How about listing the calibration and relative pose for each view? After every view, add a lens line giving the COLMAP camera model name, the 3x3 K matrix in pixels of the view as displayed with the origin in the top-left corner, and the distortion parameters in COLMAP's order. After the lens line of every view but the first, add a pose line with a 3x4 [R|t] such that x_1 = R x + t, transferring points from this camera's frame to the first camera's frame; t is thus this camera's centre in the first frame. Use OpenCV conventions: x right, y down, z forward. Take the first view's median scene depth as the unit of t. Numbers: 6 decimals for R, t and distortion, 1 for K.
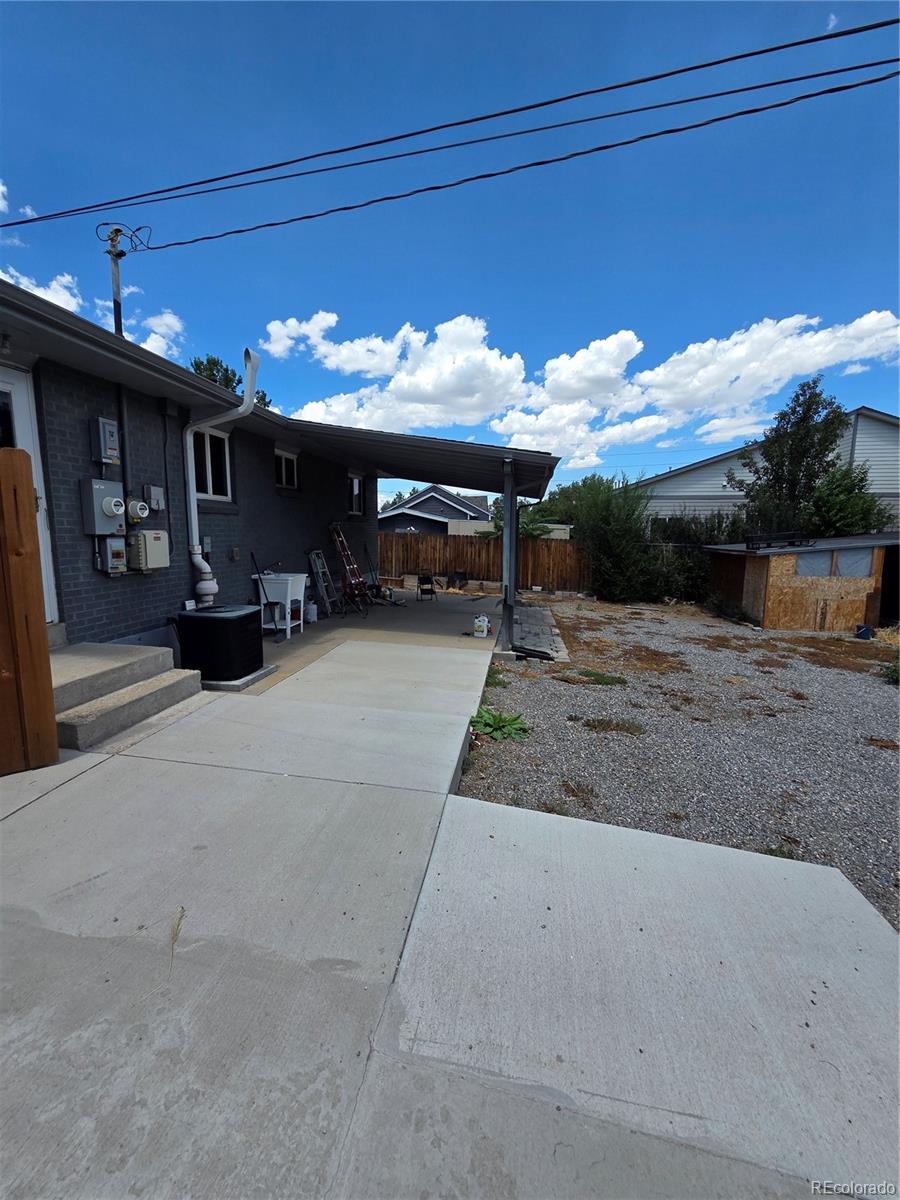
lens RADIAL K [[494.1, 0, 442.7], [0, 494.1, 593.3], [0, 0, 1]] dist [-0.000277, 0.000774]
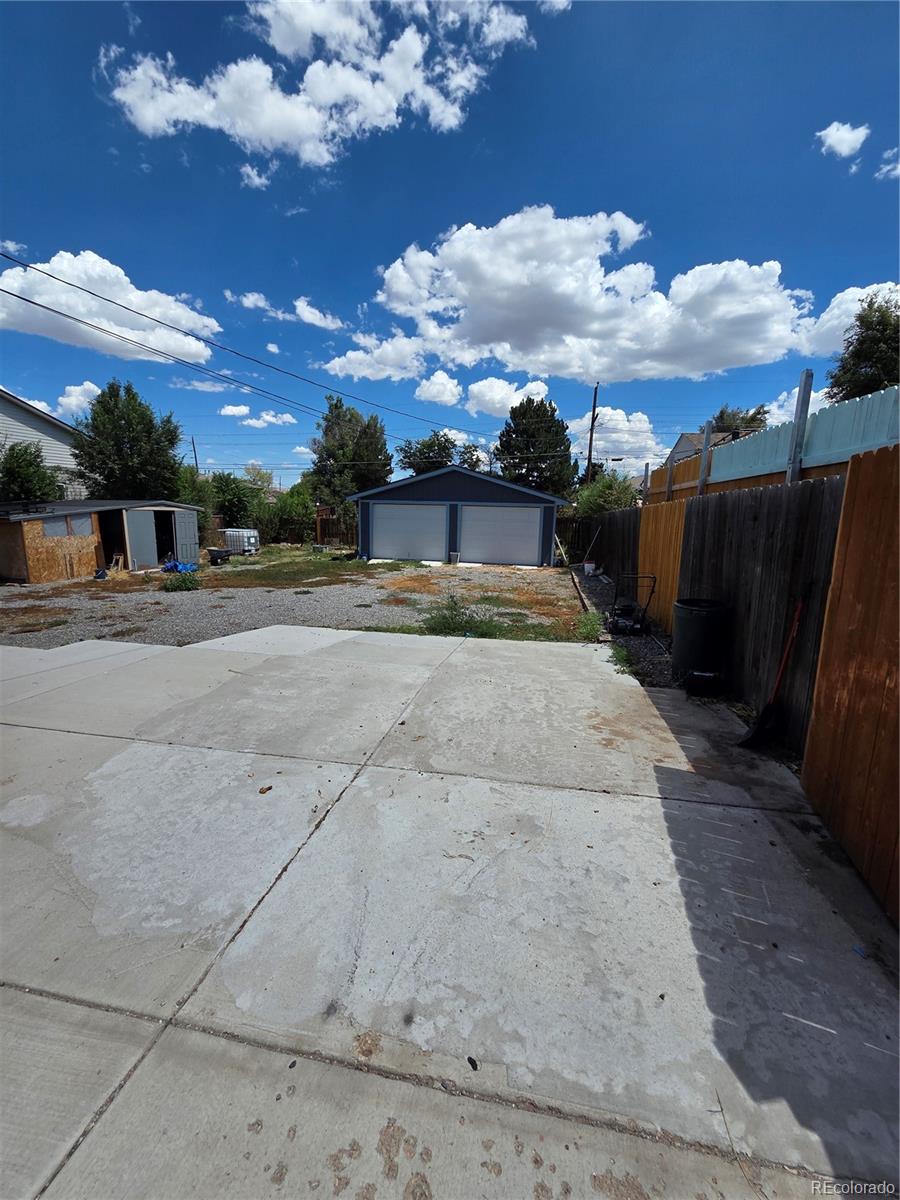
lens RADIAL K [[494.1, 0, 449.5], [0, 494.1, 606.0], [0, 0, 1]] dist [-0.000277, 0.000774]
pose [[0.031709, -0.204471, 0.978359, -0.443132], [0.104113, 0.974202, 0.200228, -0.009332], [-0.994060, 0.095511, 0.052179, -0.043798]]
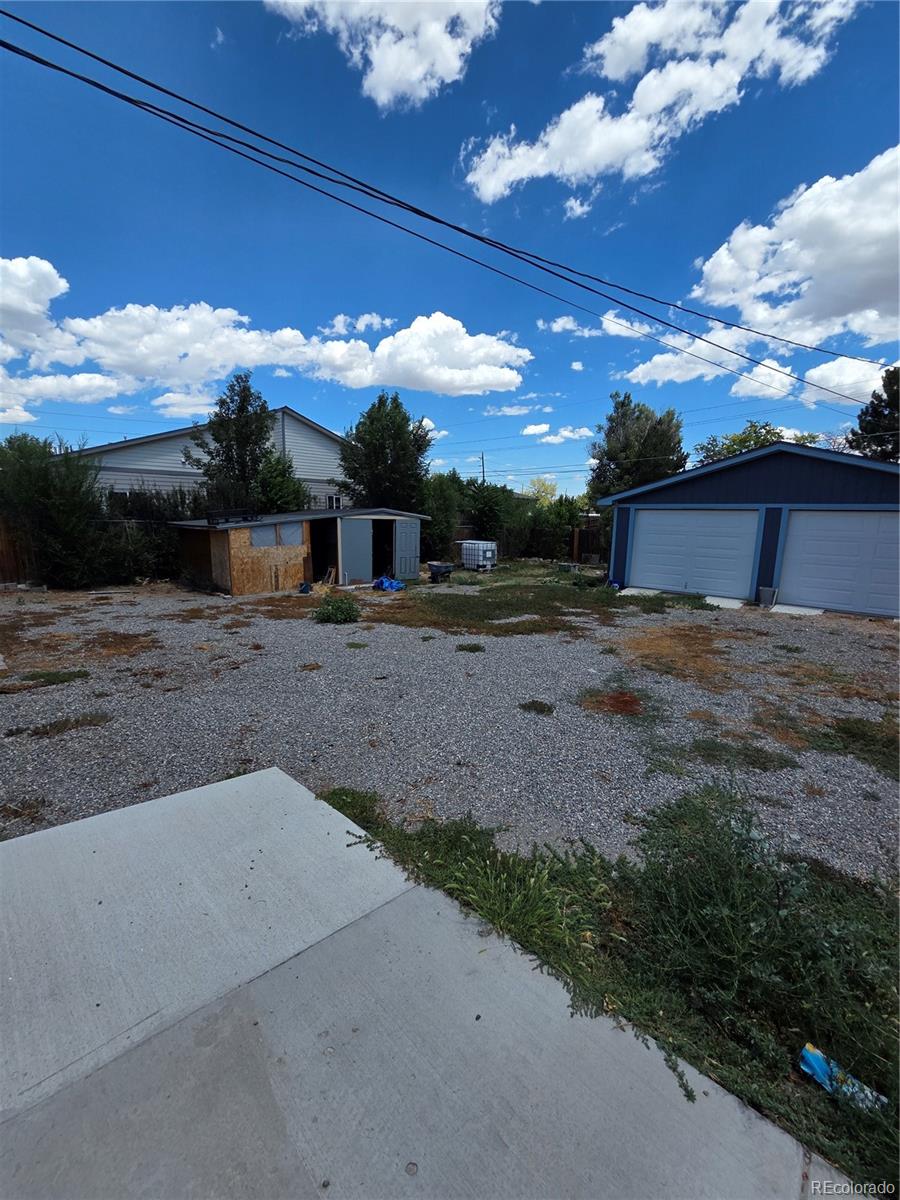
lens RADIAL K [[494.1, 0, 448.0], [0, 494.1, 599.7], [0, 0, 1]] dist [-0.000277, 0.000774]
pose [[0.560899, -0.142008, 0.815614, 0.011446], [0.094058, 0.989731, 0.107640, 0.005020], [-0.822524, 0.016340, 0.568496, -0.028105]]
